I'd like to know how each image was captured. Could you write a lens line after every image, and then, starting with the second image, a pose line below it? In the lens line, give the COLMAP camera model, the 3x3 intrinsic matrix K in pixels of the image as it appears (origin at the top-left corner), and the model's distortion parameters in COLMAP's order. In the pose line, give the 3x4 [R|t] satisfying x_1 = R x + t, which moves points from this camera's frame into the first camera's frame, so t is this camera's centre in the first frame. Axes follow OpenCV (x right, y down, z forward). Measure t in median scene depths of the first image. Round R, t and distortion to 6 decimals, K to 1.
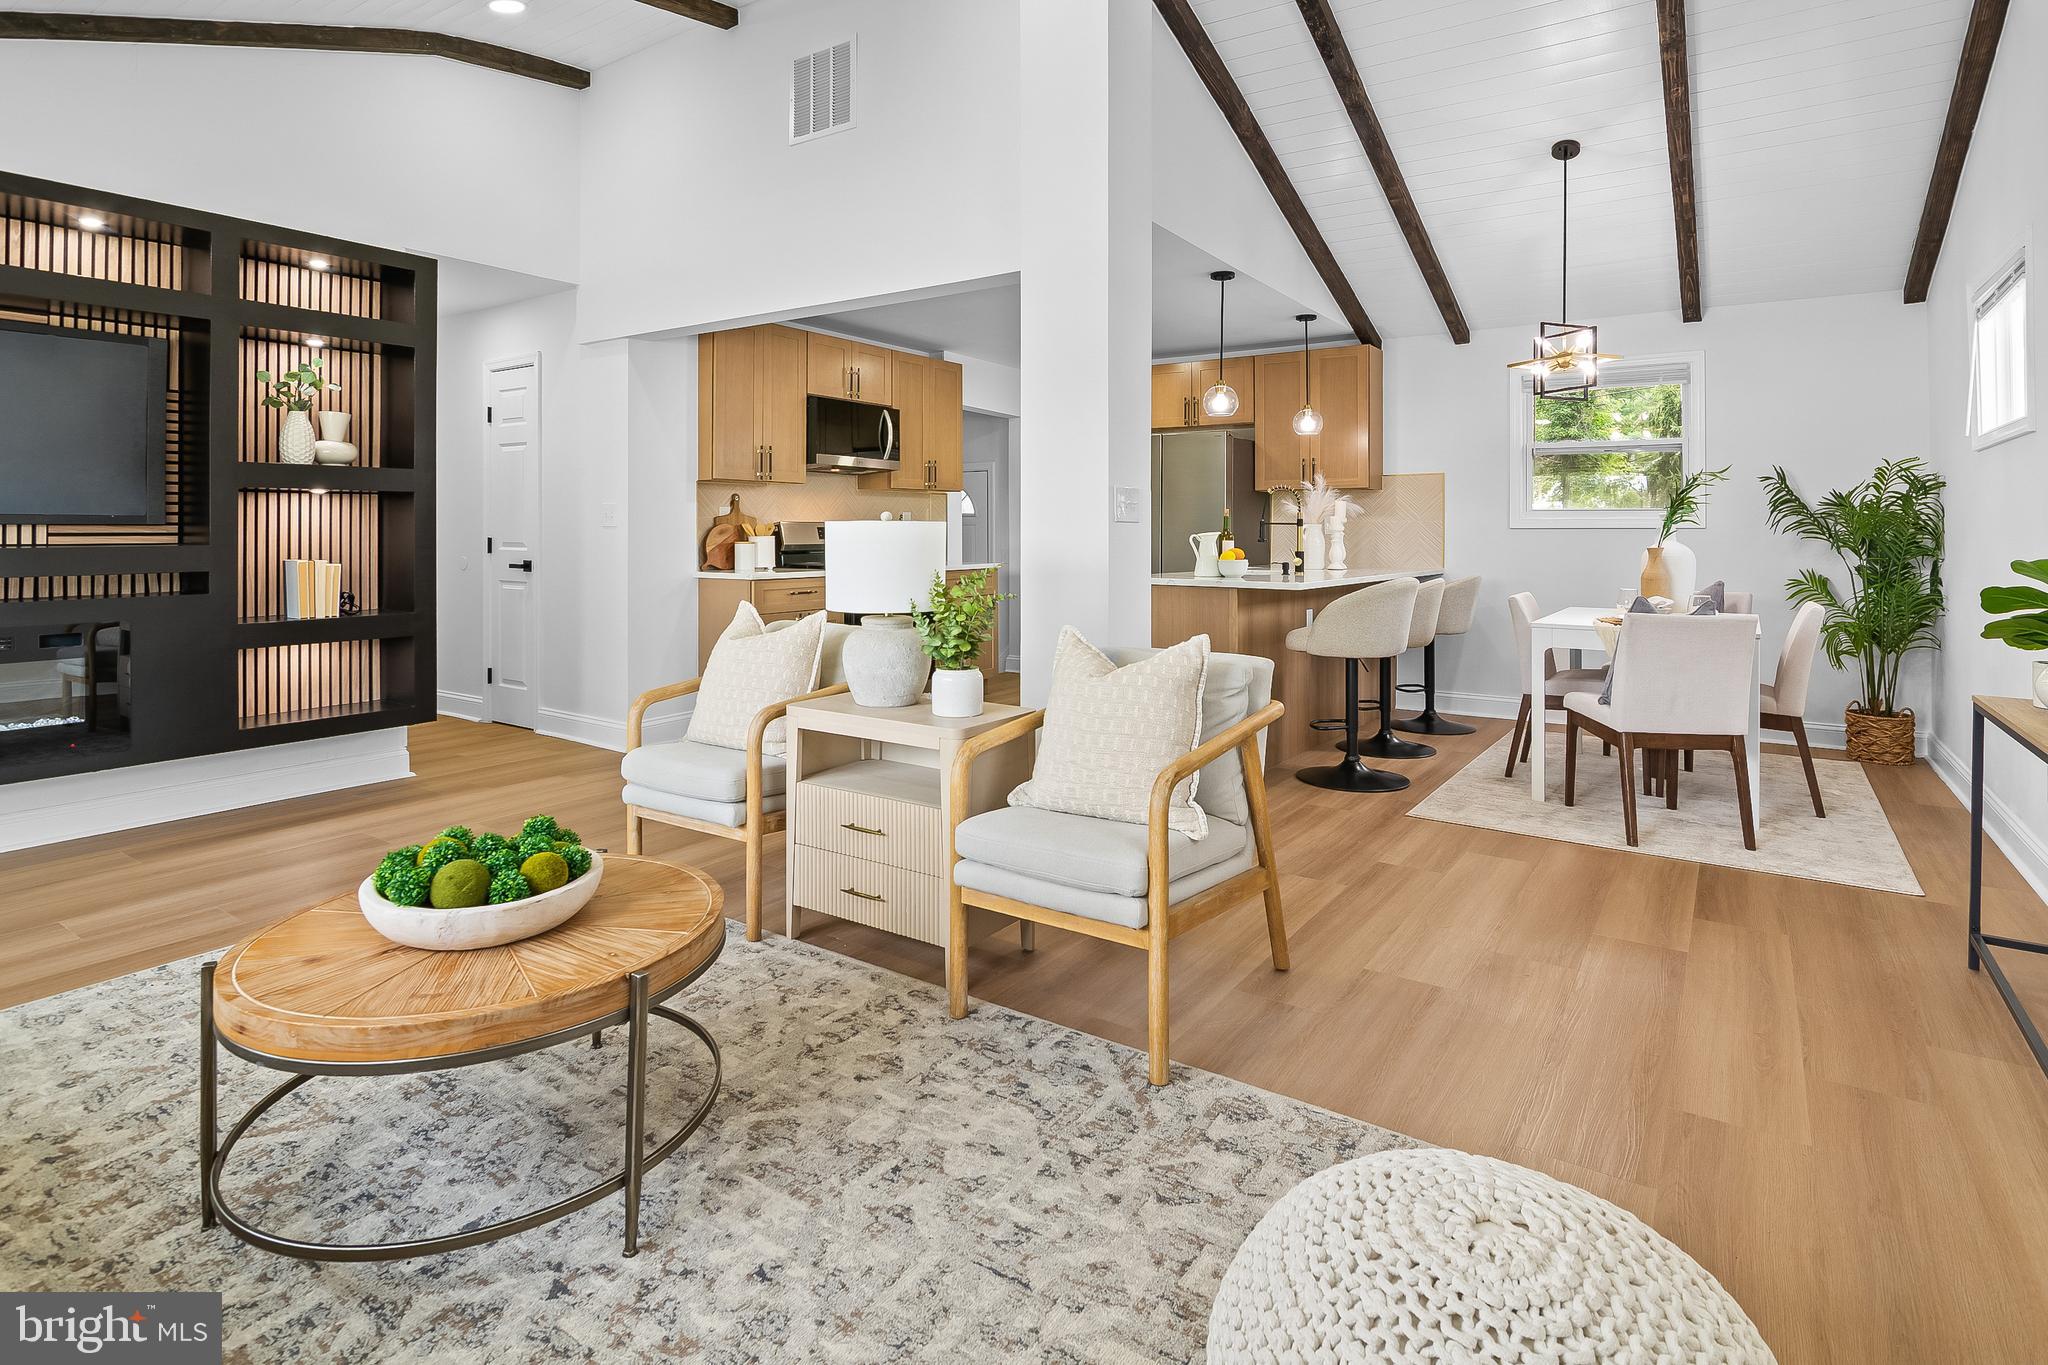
lens RADIAL K [[1053.7, 0, 1024.8], [0, 1053.7, 535.7], [0, 0, 1]] dist [-0.007124, -0.002592]
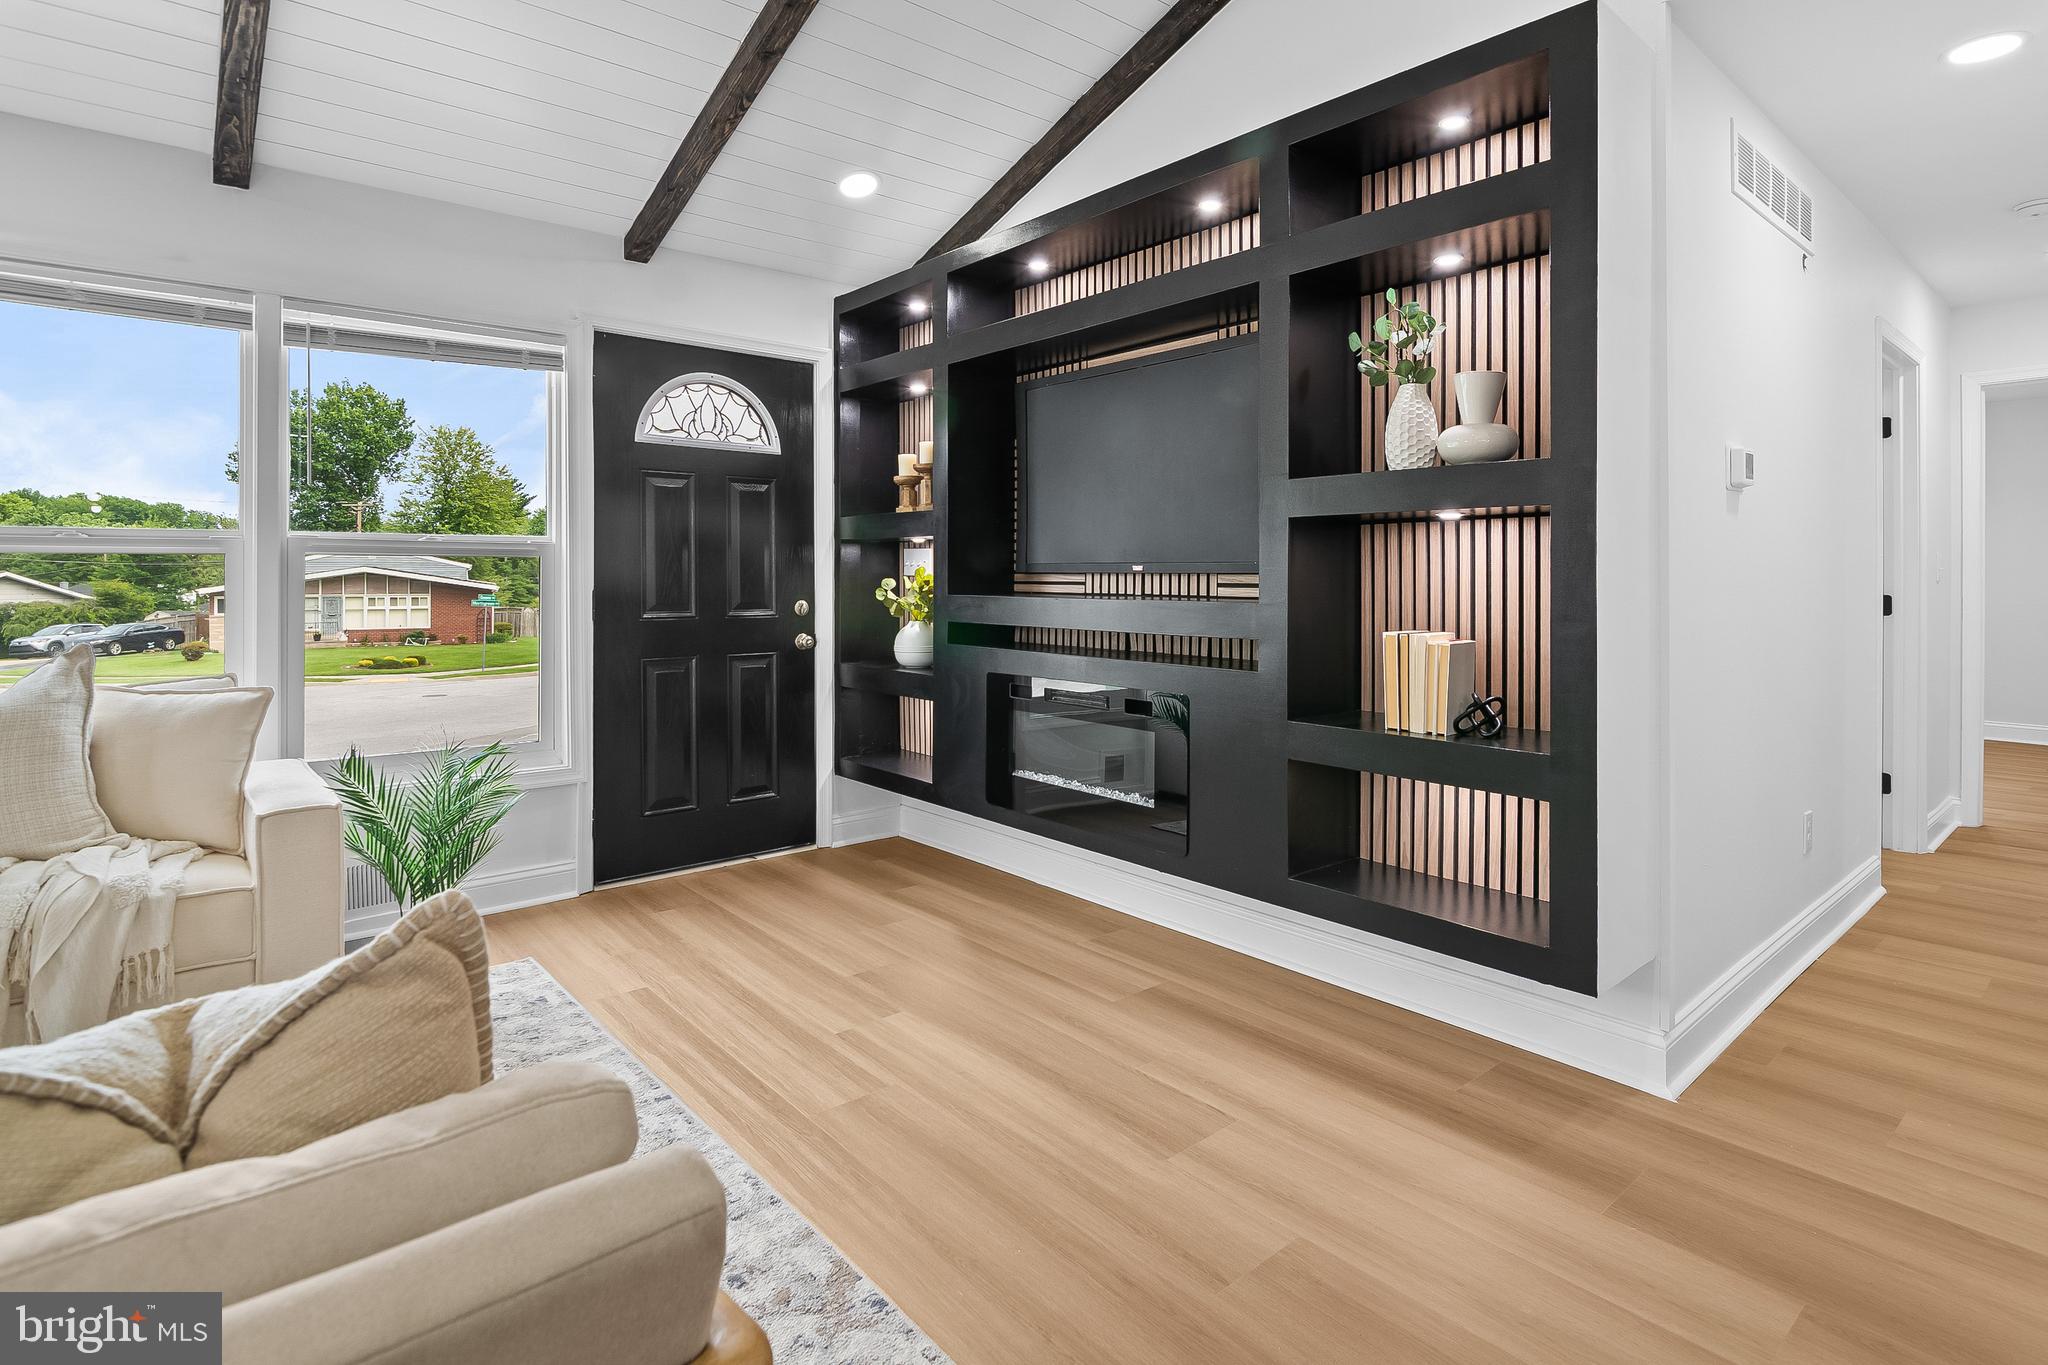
lens RADIAL K [[1034.0, 0, 1019.8], [0, 1034.0, 576.0], [0, 0, 1]] dist [-0.002174, -0.011446]
pose [[-0.265546, 0.000077, -0.964098, -0.104696], [-0.007750, 0.999968, 0.002215, -0.013345], [0.964067, 0.008060, -0.265536, 1.570574]]
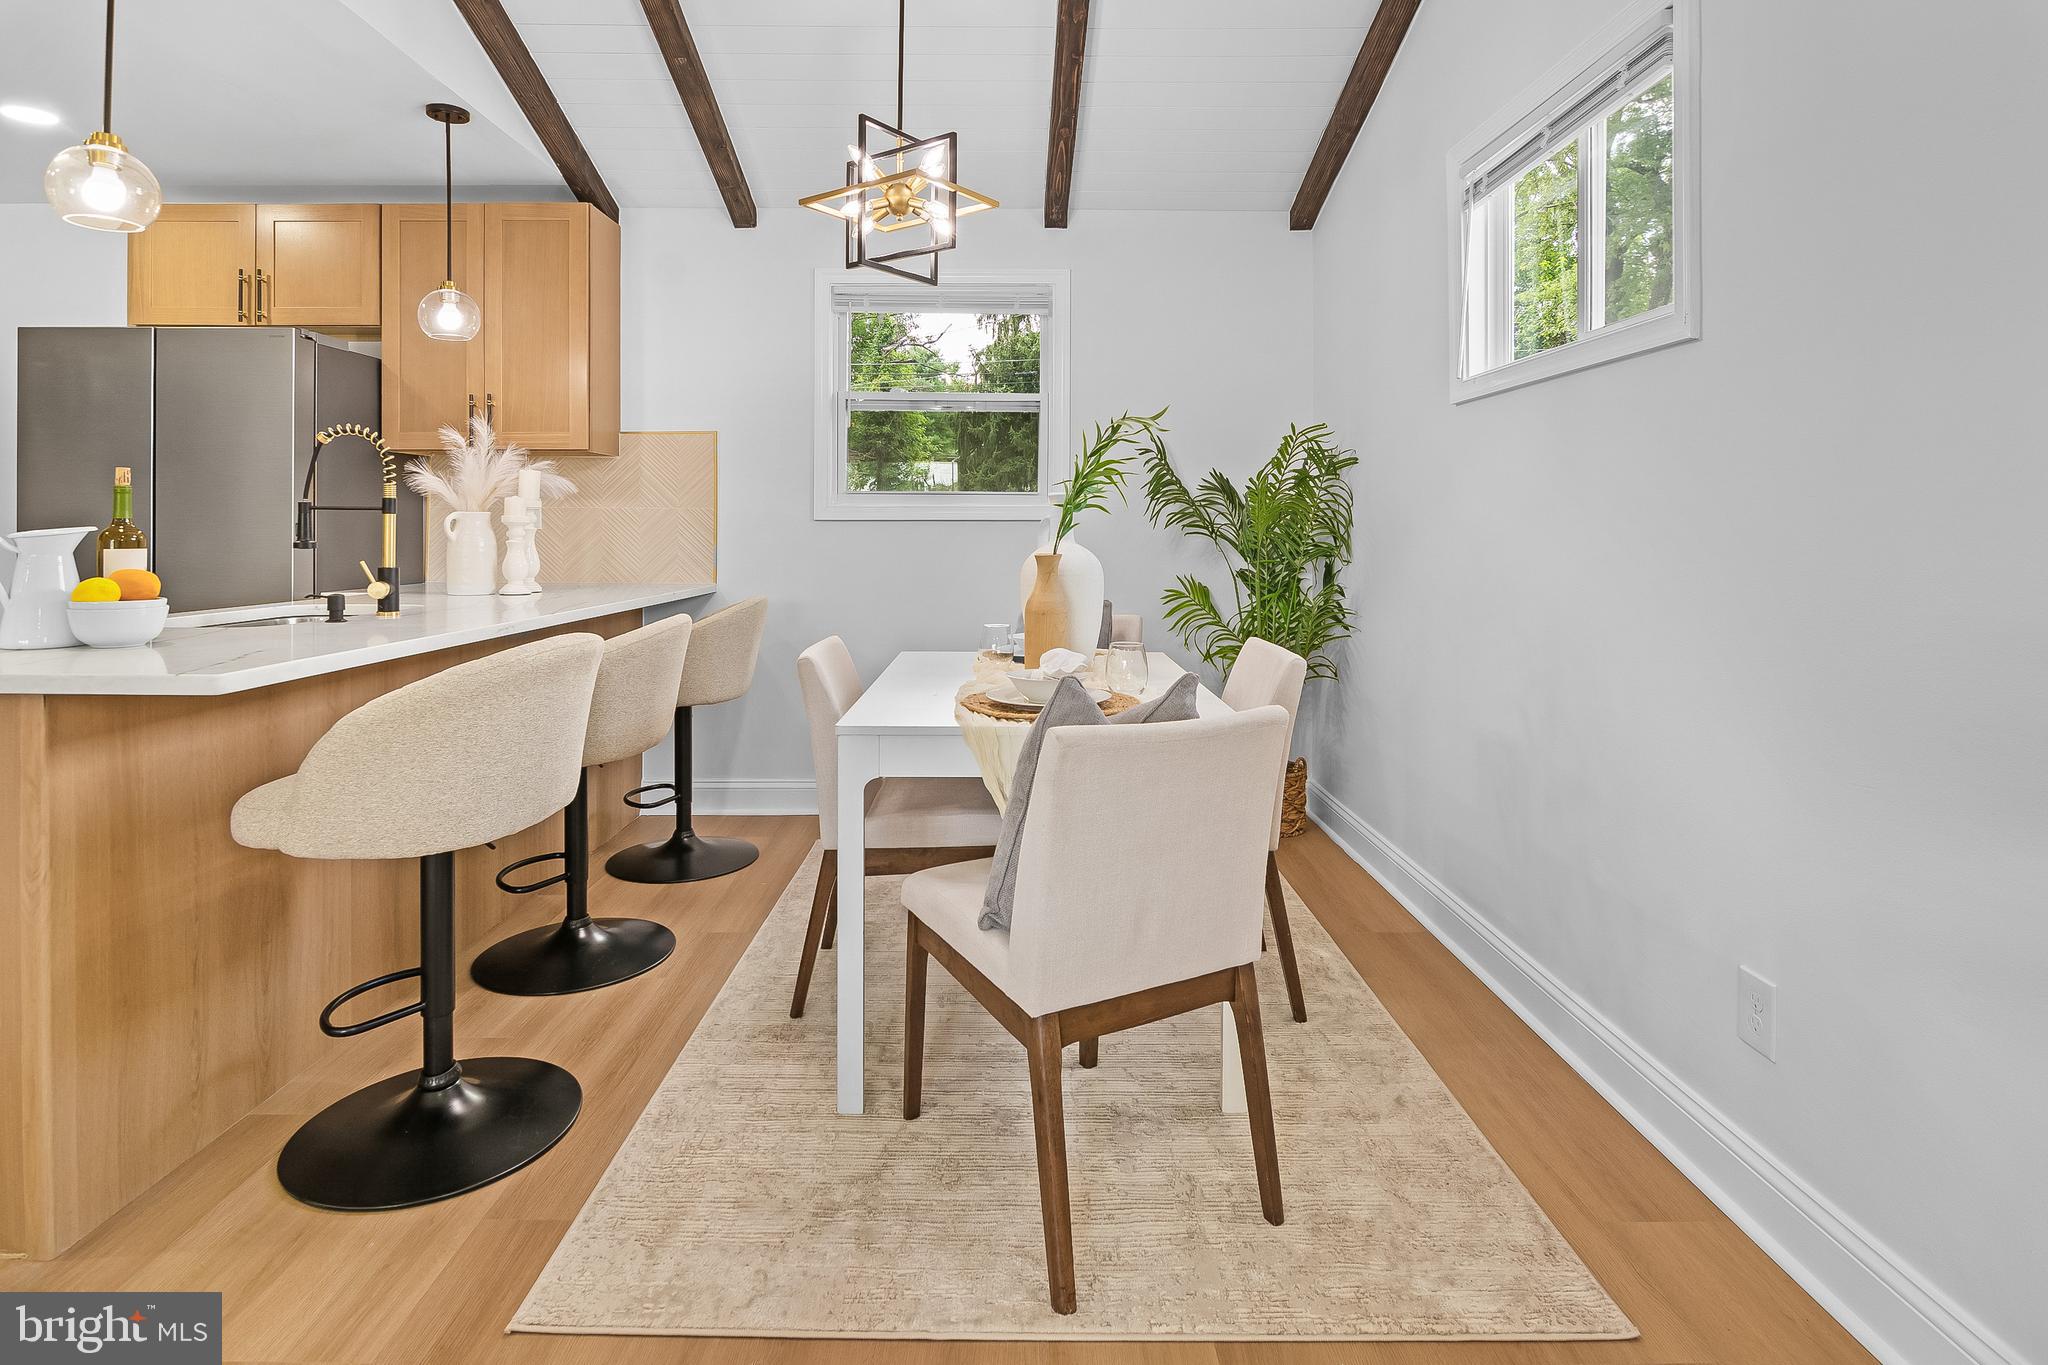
lens RADIAL K [[1044.5, 0, 1019.5], [0, 1044.5, 523.5], [0, 0, 1]] dist [-0.008395, -0.001954]
pose [[0.821208, 0.000184, 0.570628, 0.495777], [0.003182, 0.999983, -0.004903, -0.003697], [-0.570620, 0.005842, 0.821194, 1.002950]]
